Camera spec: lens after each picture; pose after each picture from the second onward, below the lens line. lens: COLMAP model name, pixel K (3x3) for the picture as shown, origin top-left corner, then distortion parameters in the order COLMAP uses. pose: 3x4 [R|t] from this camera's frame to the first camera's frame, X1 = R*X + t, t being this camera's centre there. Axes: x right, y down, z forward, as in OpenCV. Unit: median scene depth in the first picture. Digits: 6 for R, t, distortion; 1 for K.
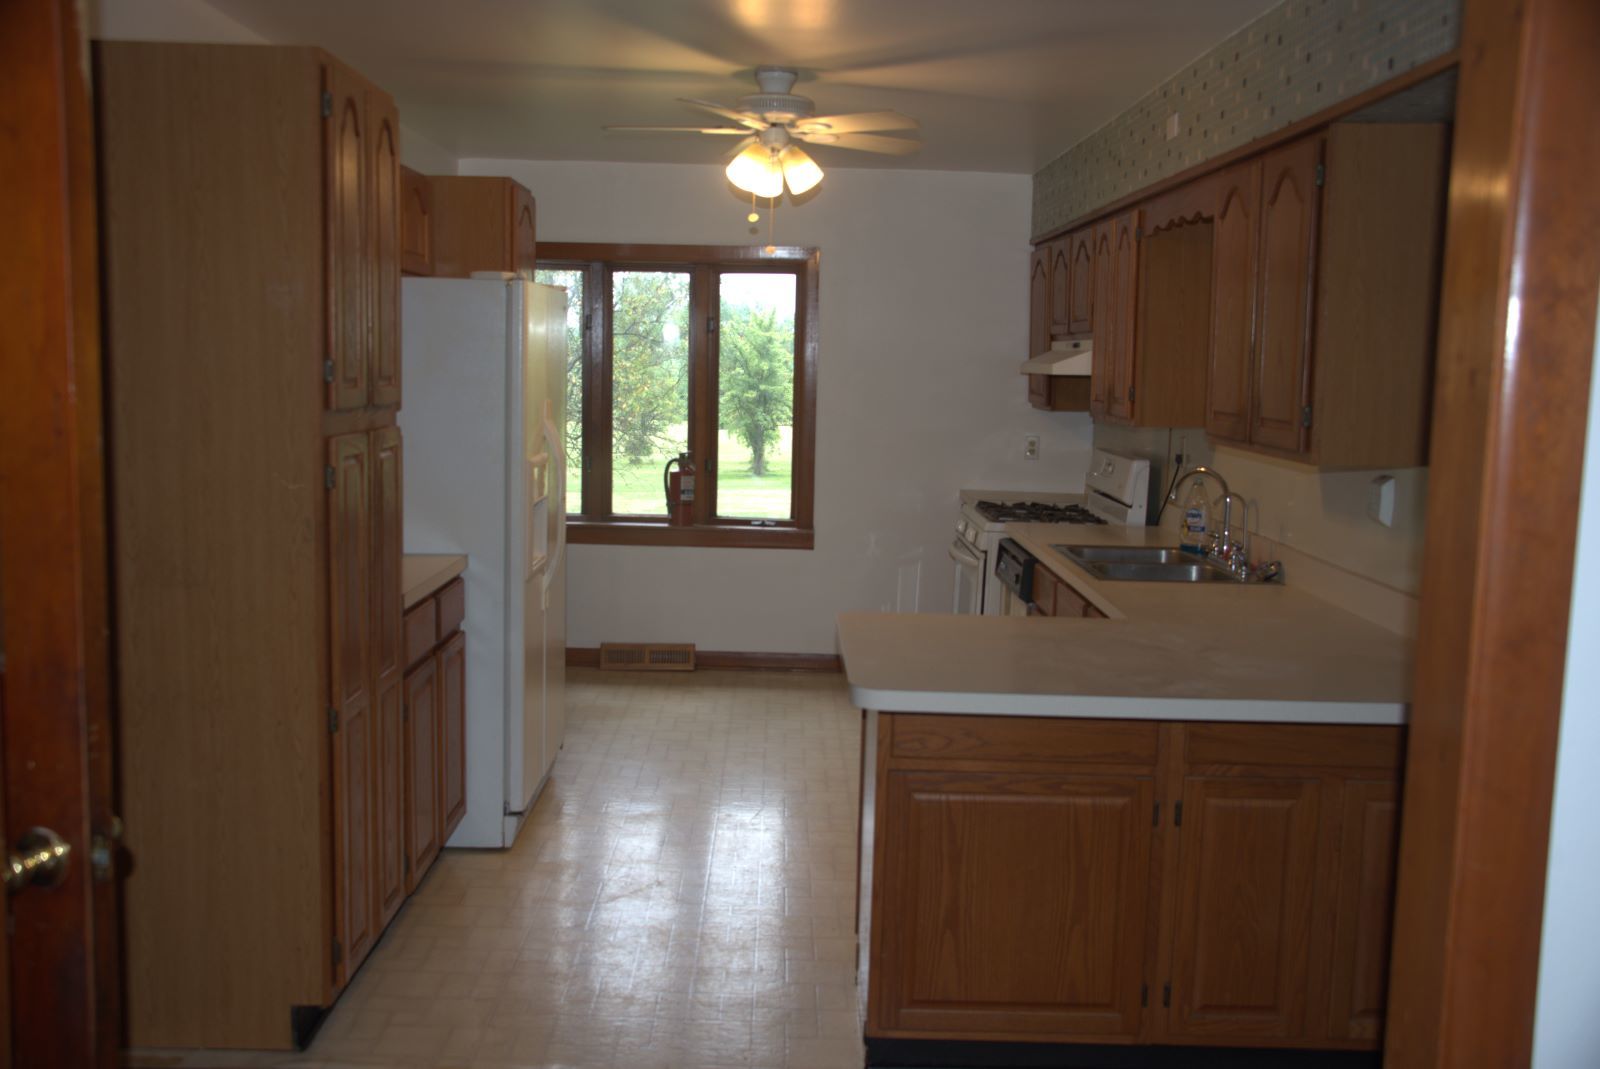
lens RADIAL K [[1547.0, 0, 804.0], [0, 1547.0, 555.7], [0, 0, 1]] dist [-0.004515, 0.002771]
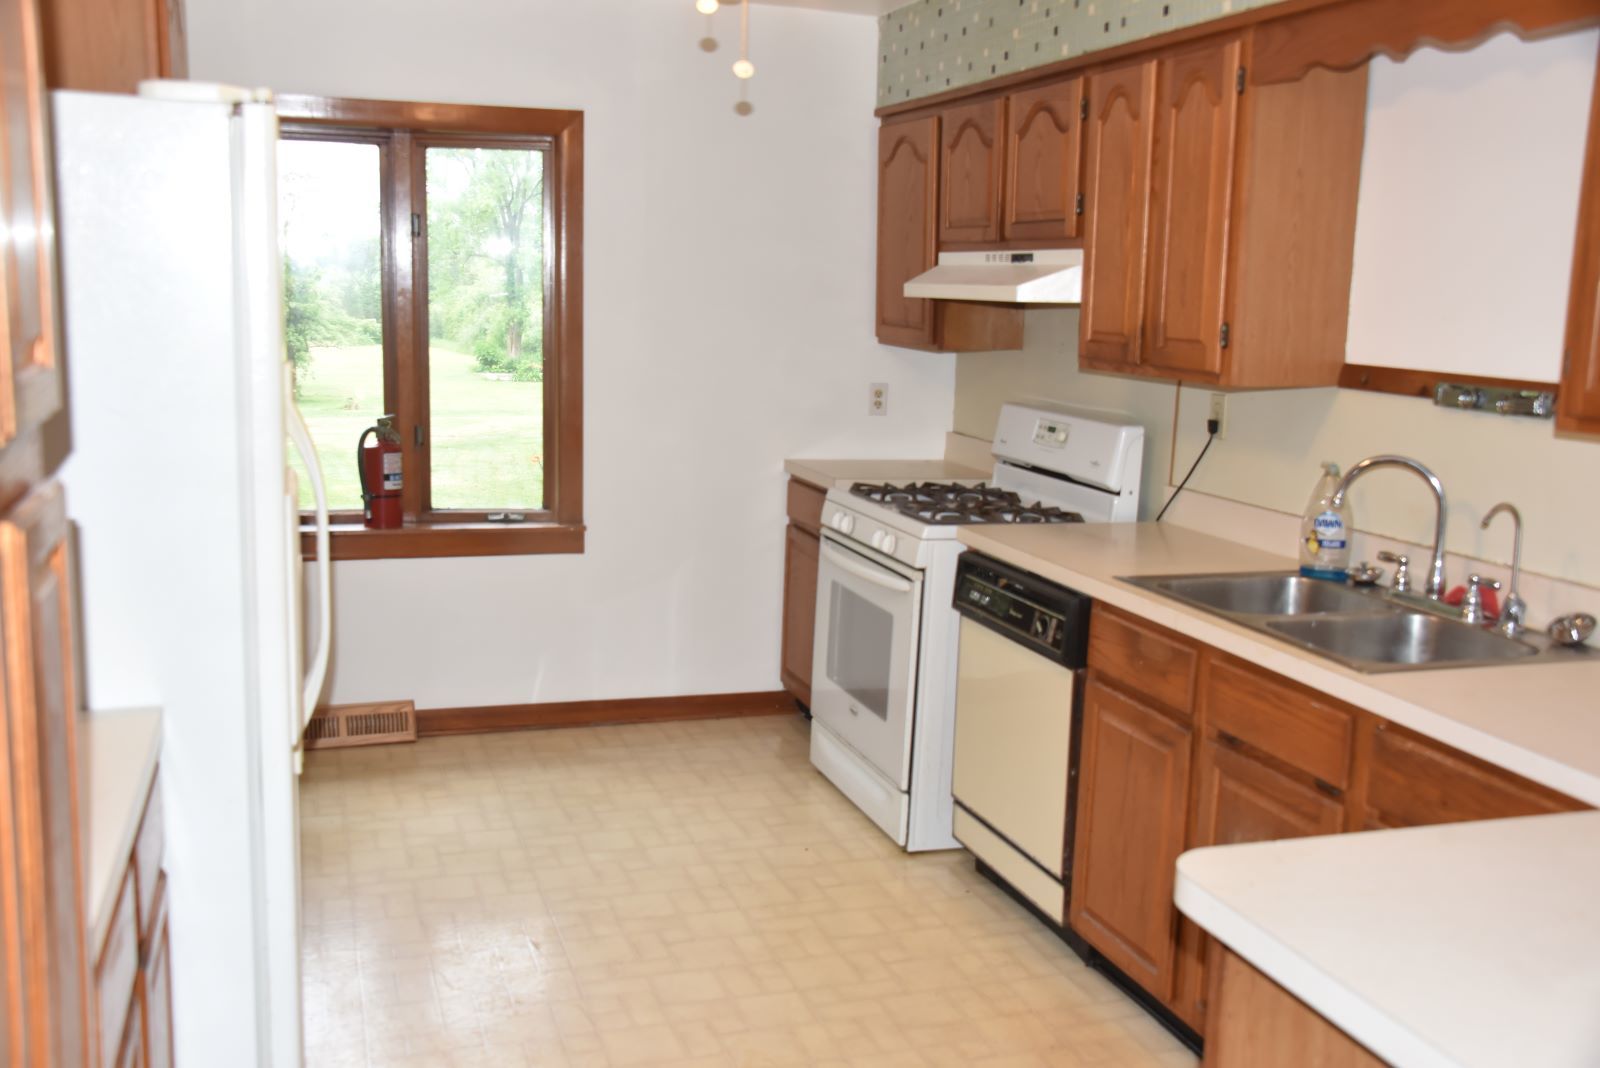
lens RADIAL K [[1547.0, 0, 804.0], [0, 1547.0, 555.2], [0, 0, 1]] dist [-0.004515, 0.002771]
pose [[0.955749, -0.050091, 0.289889, -0.101233], [0.034532, 0.997687, 0.058544, -0.040426], [-0.292151, -0.045943, 0.955268, 0.309238]]
